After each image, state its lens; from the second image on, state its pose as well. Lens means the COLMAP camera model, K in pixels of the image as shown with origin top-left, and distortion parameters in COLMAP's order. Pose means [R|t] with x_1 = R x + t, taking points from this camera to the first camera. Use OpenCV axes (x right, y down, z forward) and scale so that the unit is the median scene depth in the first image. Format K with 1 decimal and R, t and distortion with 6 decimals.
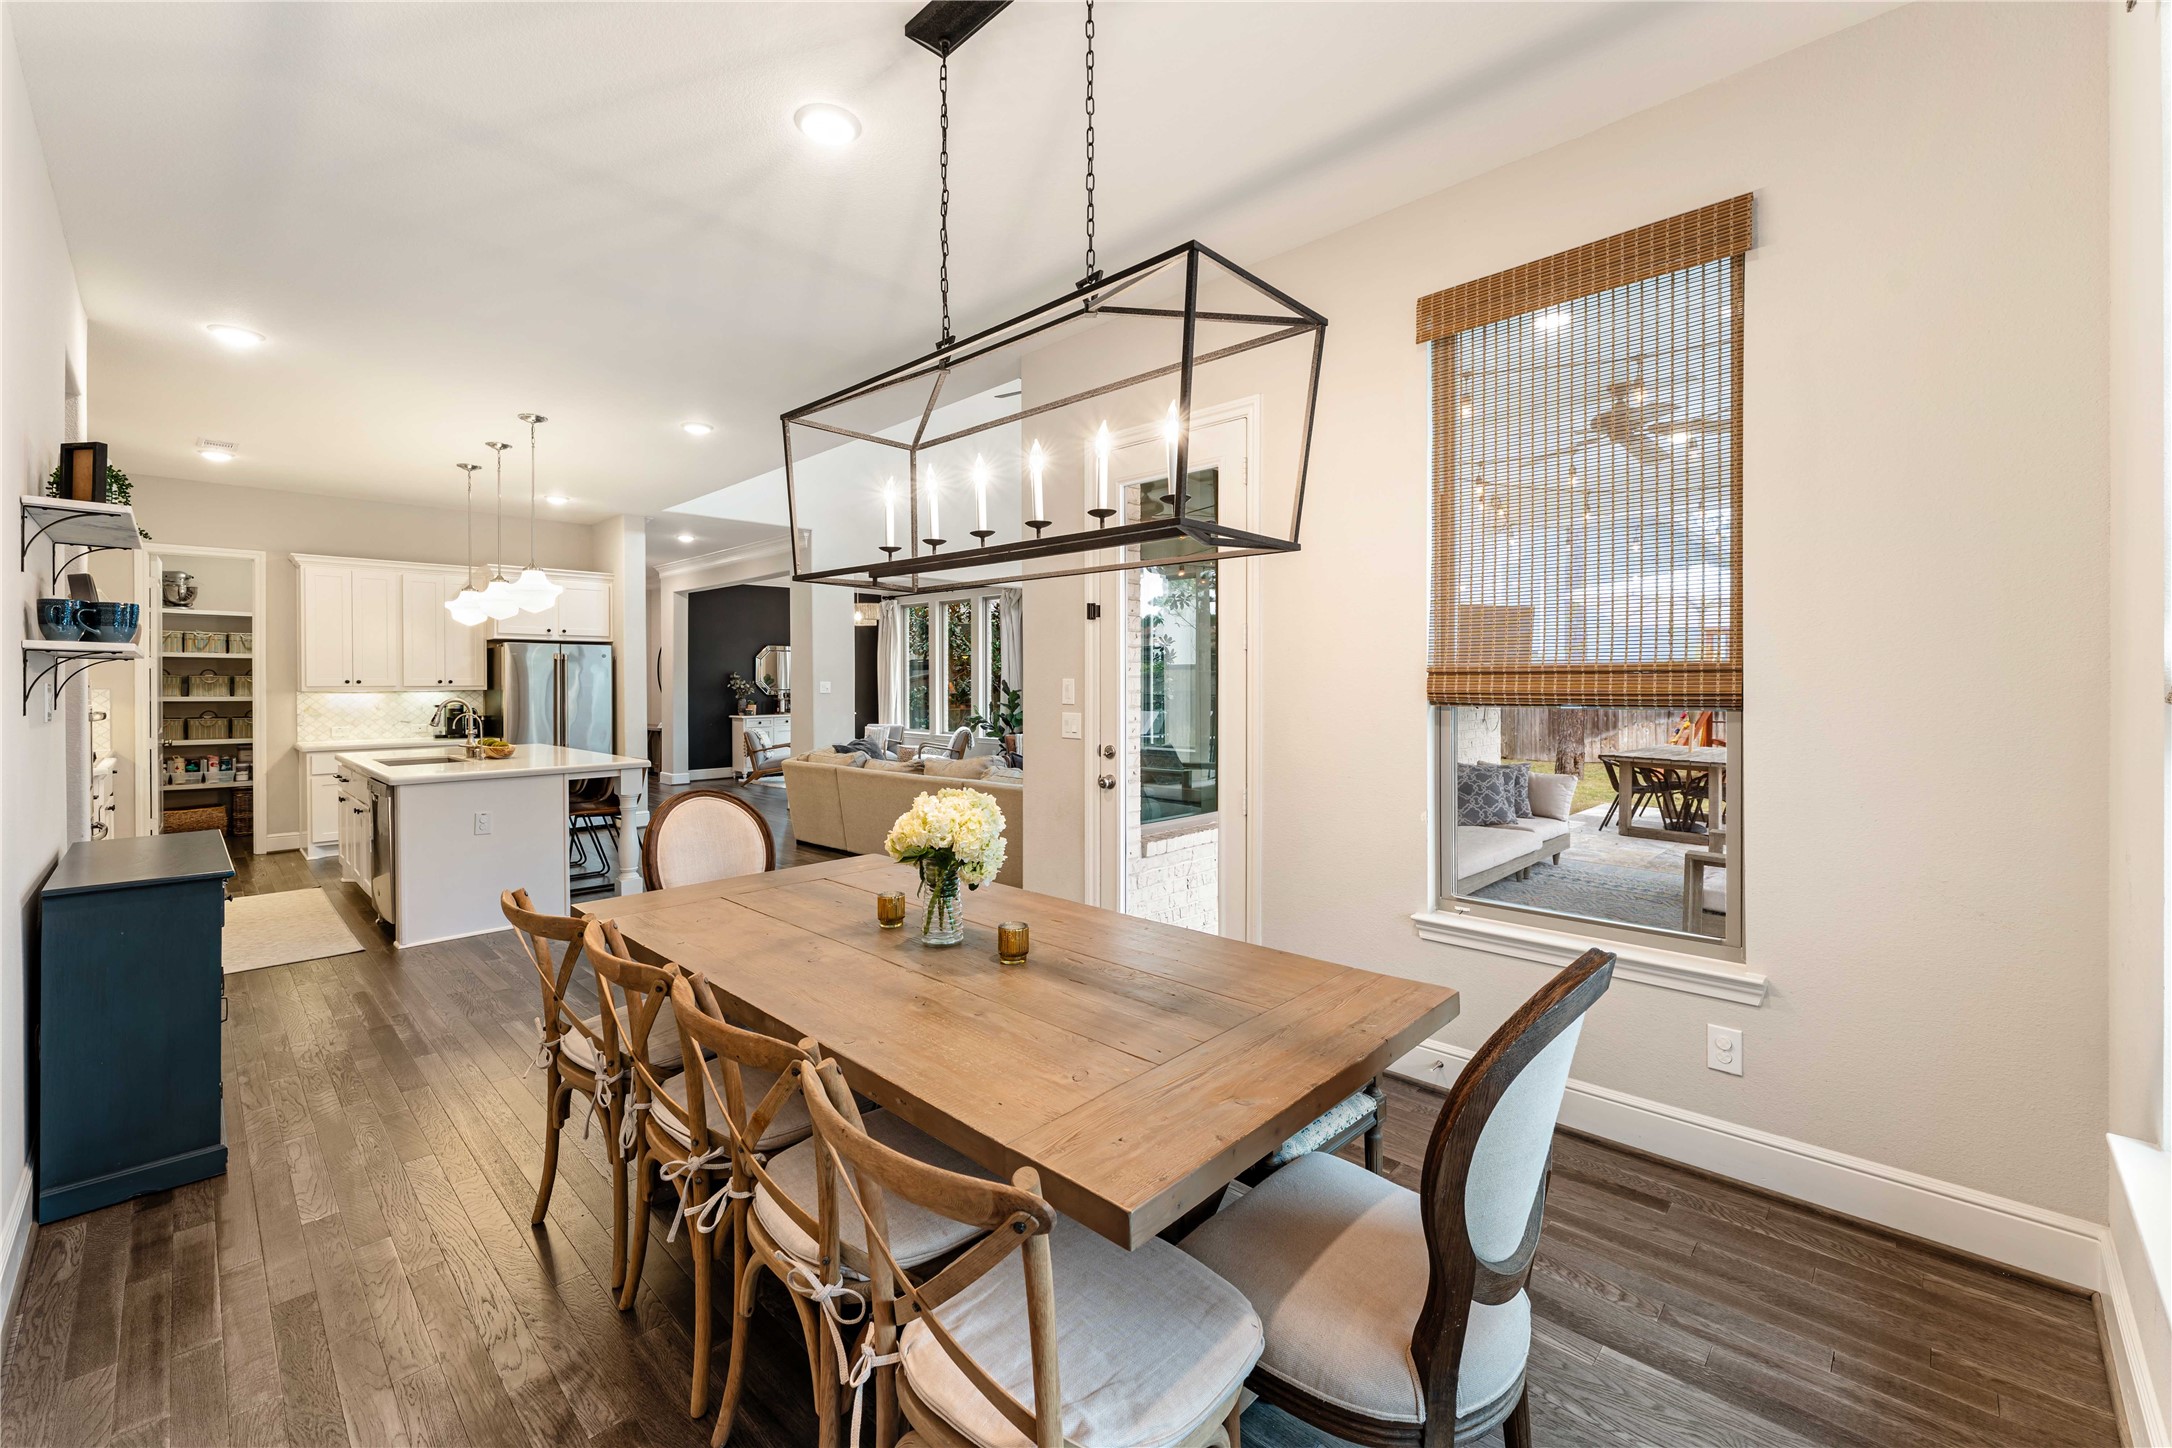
lens RADIAL K [[890.8, 0, 1084.7], [0, 890.8, 679.2], [0, 0, 1]] dist [-0.000802, -0.000112]
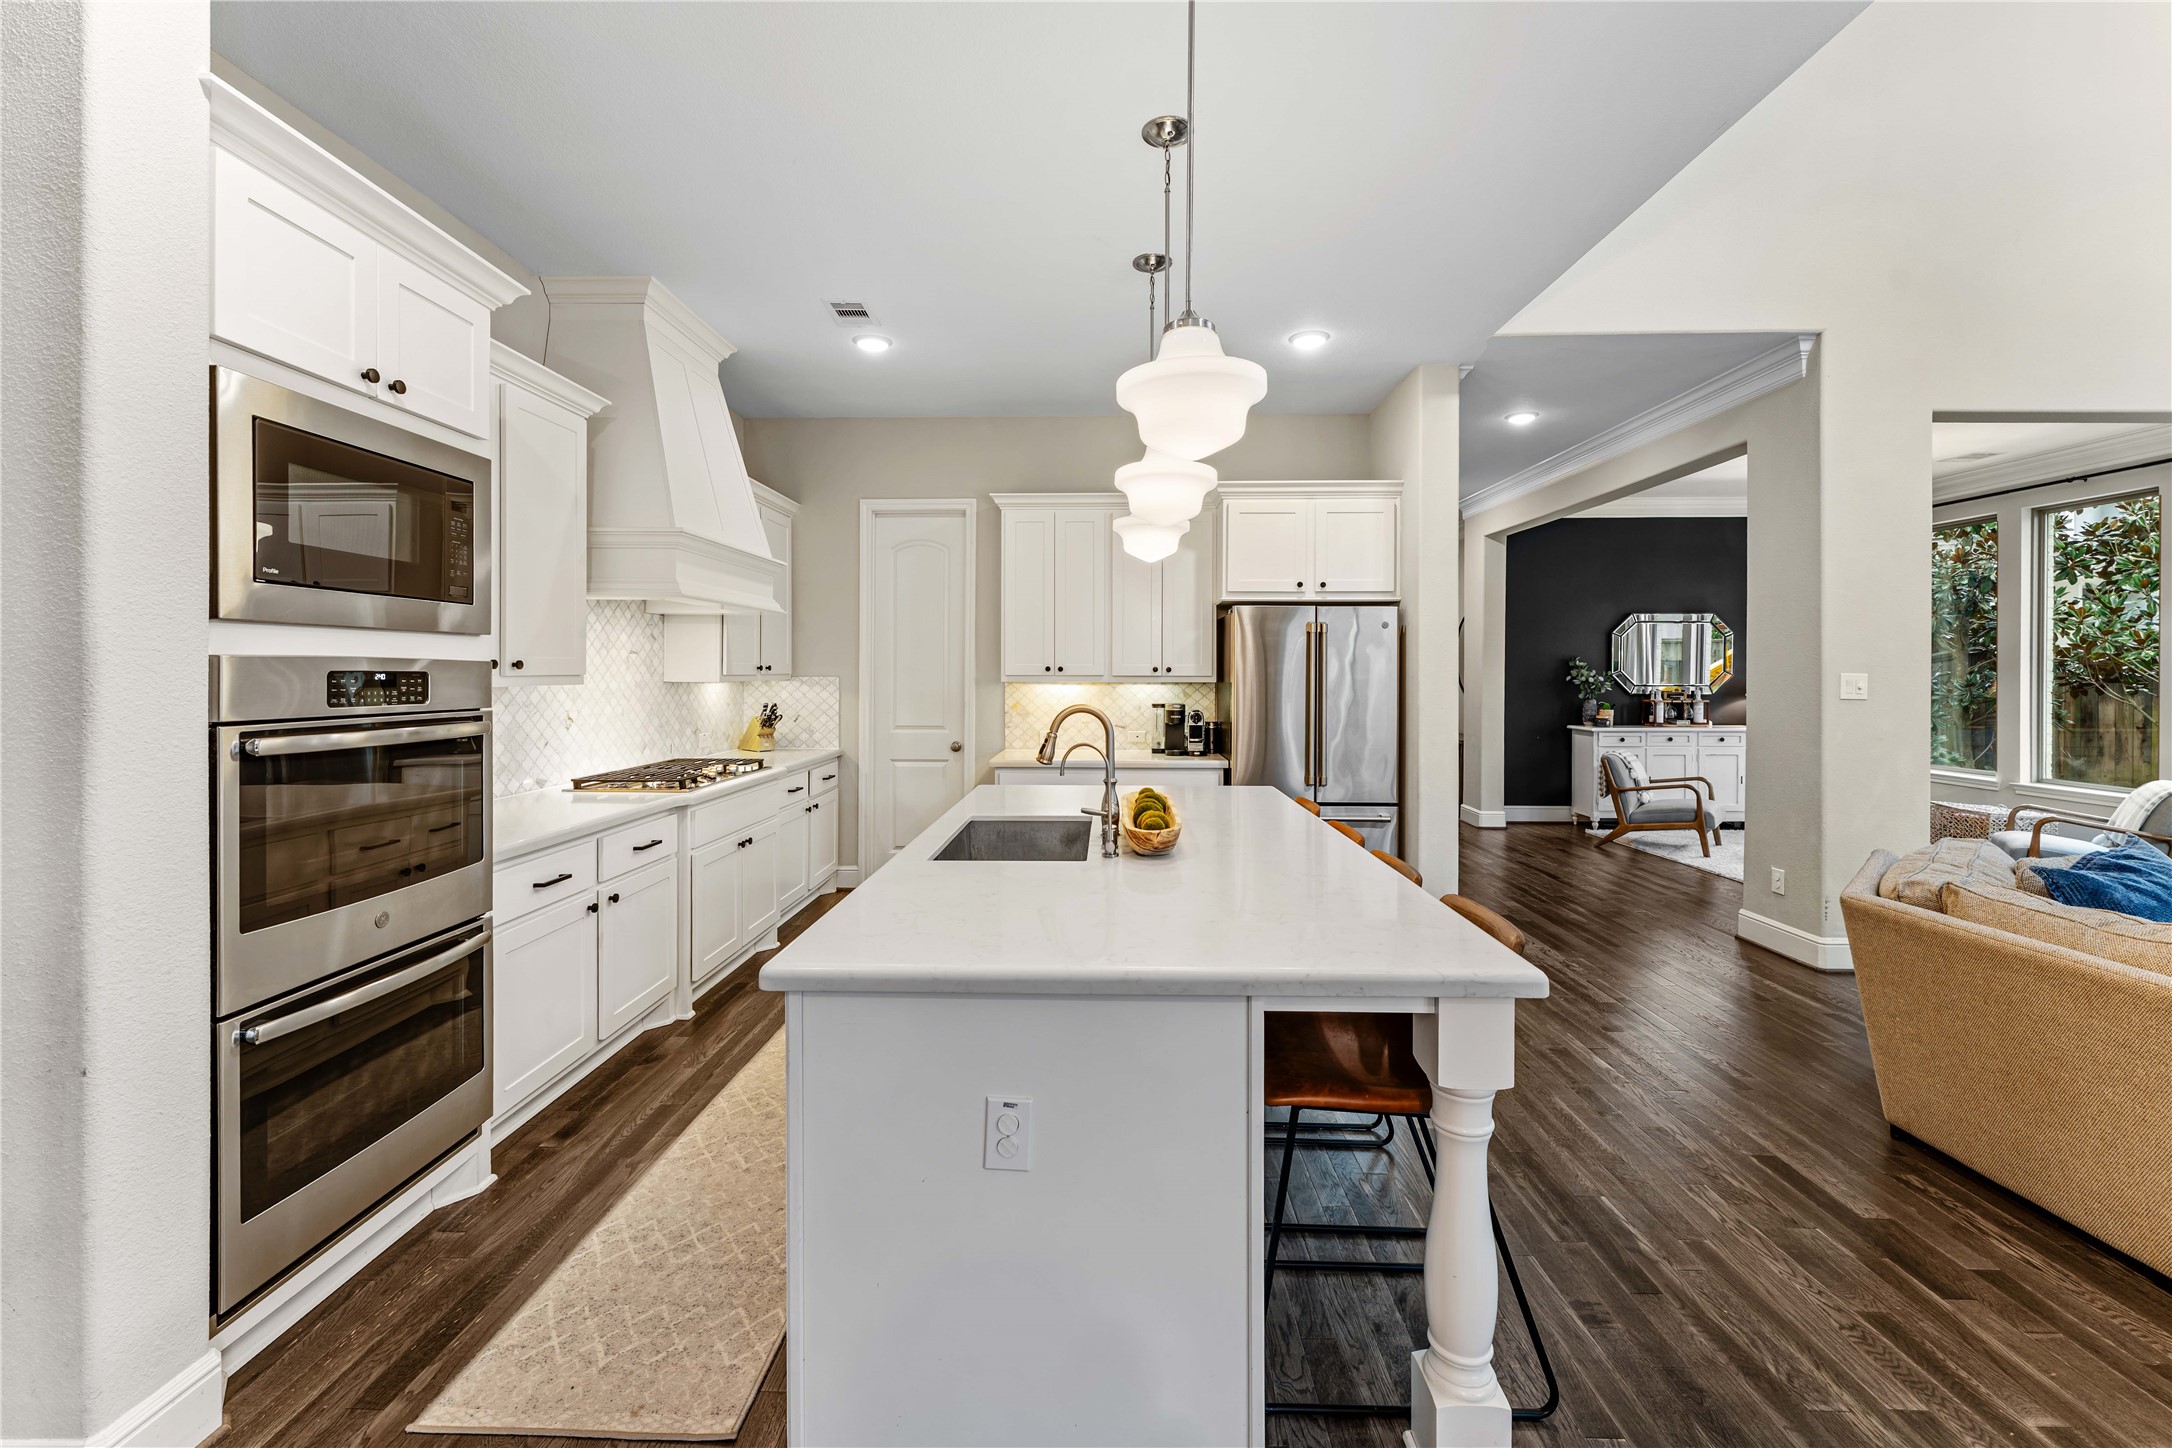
lens RADIAL K [[890.8, 0, 1084.7], [0, 890.8, 679.2], [0, 0, 1]] dist [-0.000802, -0.000112]
pose [[0.681401, 0.012617, -0.731801, -0.258666], [-0.004366, 0.999904, 0.013175, 0.001418], [0.731897, -0.005783, 0.681391, 0.480297]]
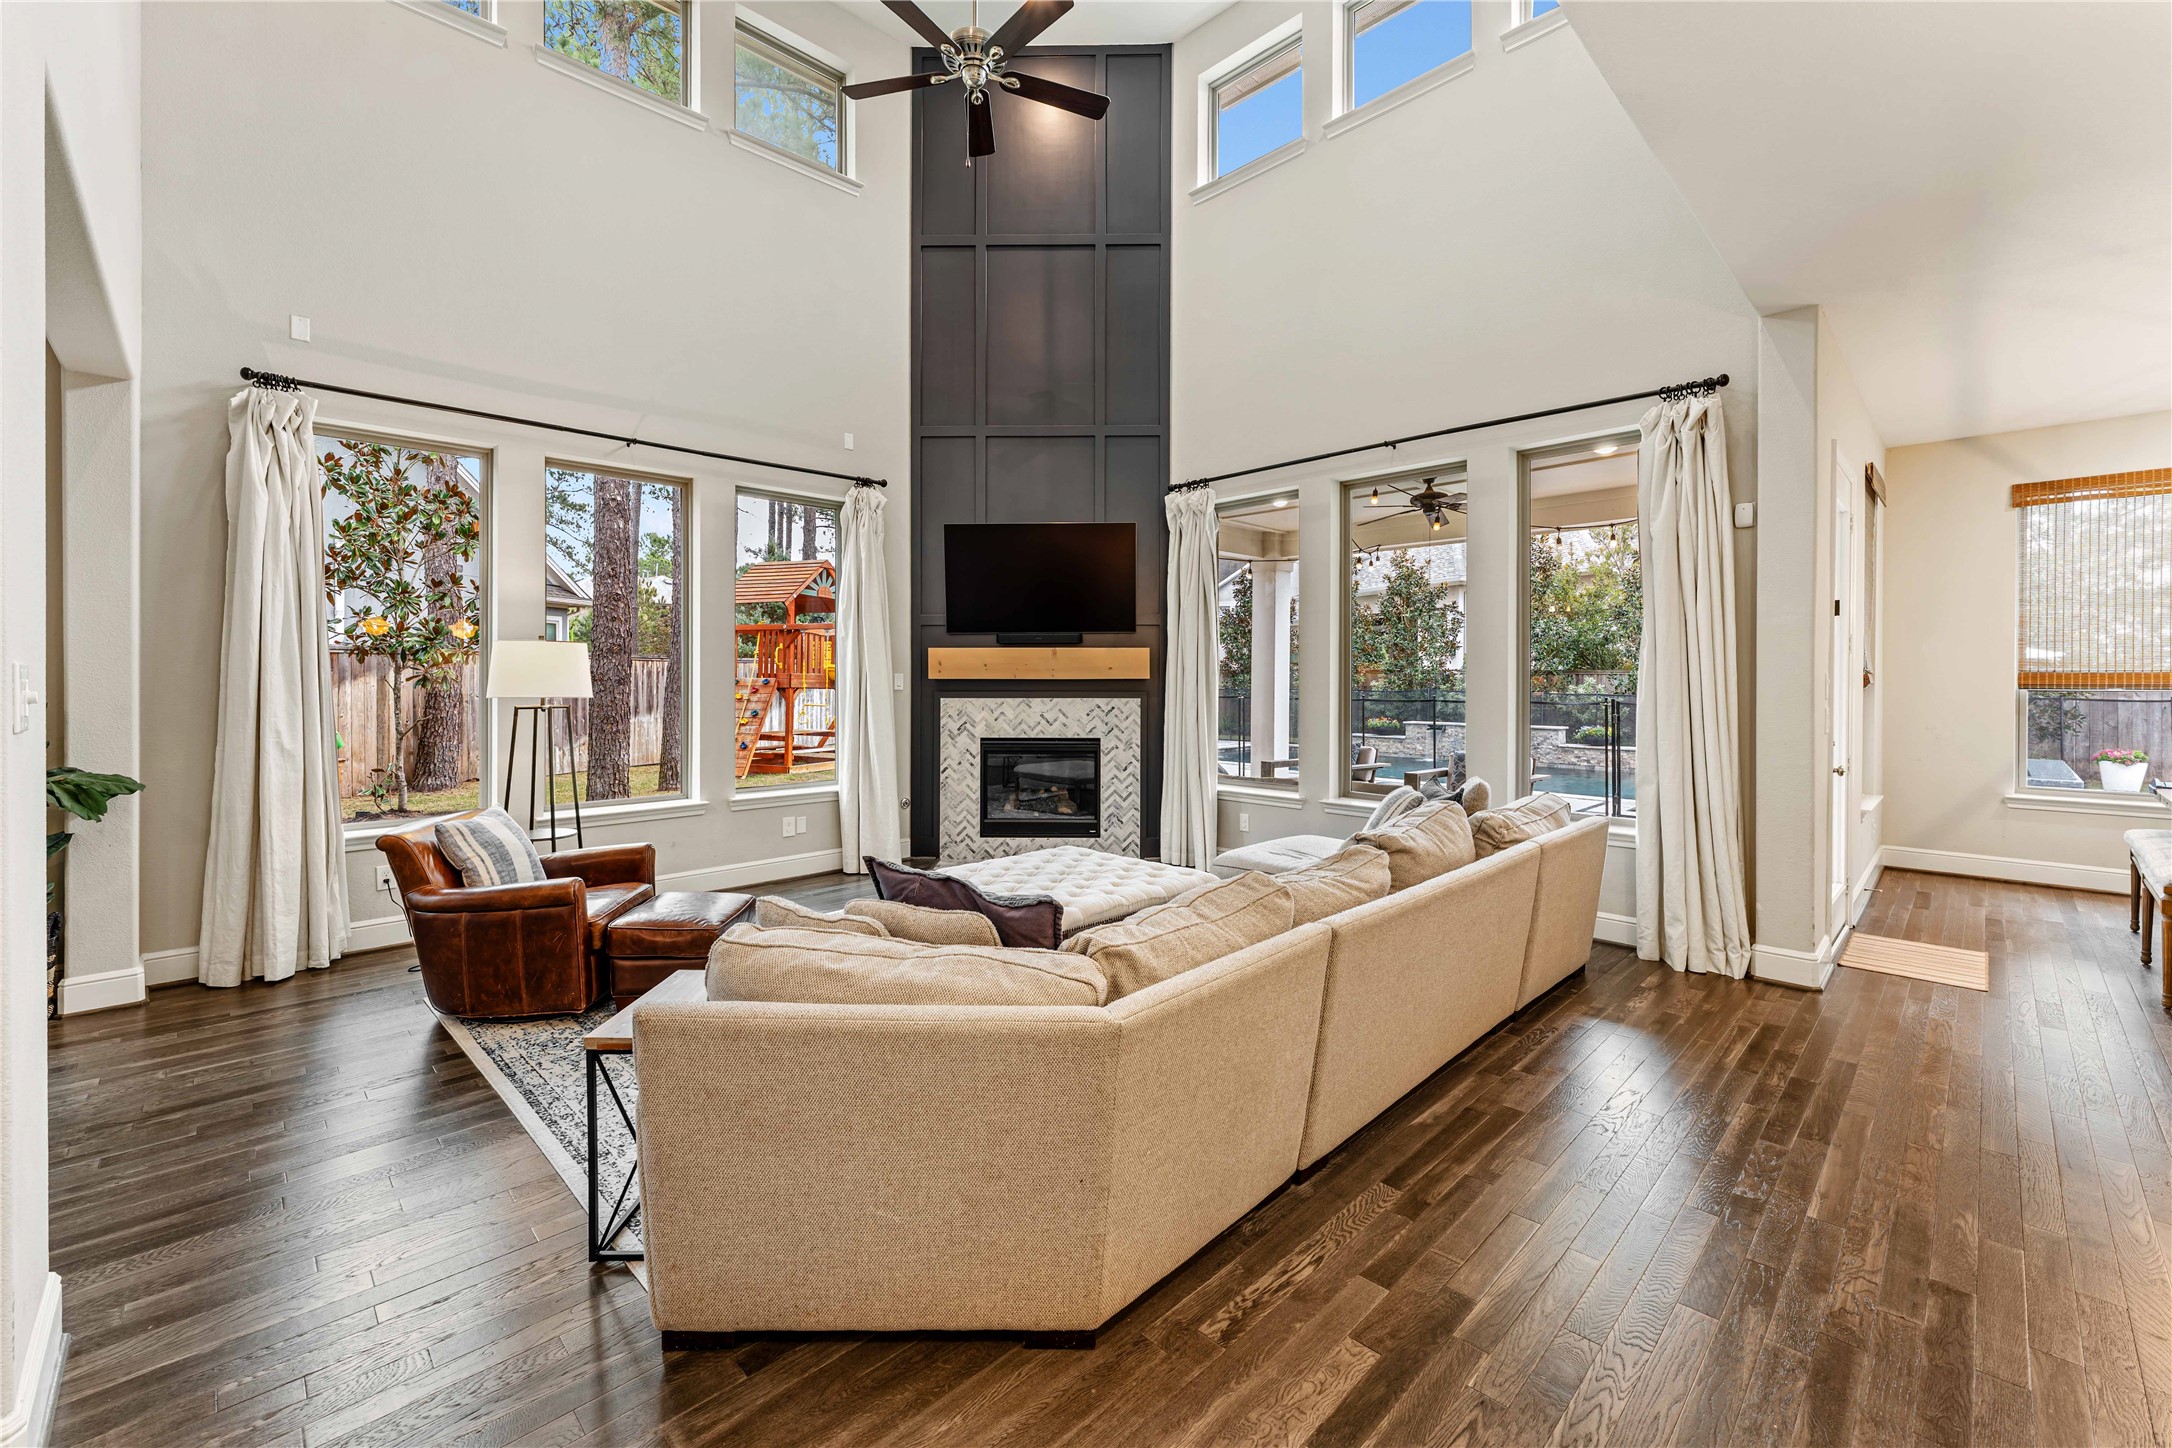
lens RADIAL K [[890.8, 0, 1084.7], [0, 890.8, 679.2], [0, 0, 1]] dist [-0.000802, -0.000112]
pose [[0.015671, 0.005896, 0.999860, -0.512340], [-0.002803, 0.999979, -0.005853, 0.006874], [-0.999873, -0.002711, 0.015687, 0.910880]]
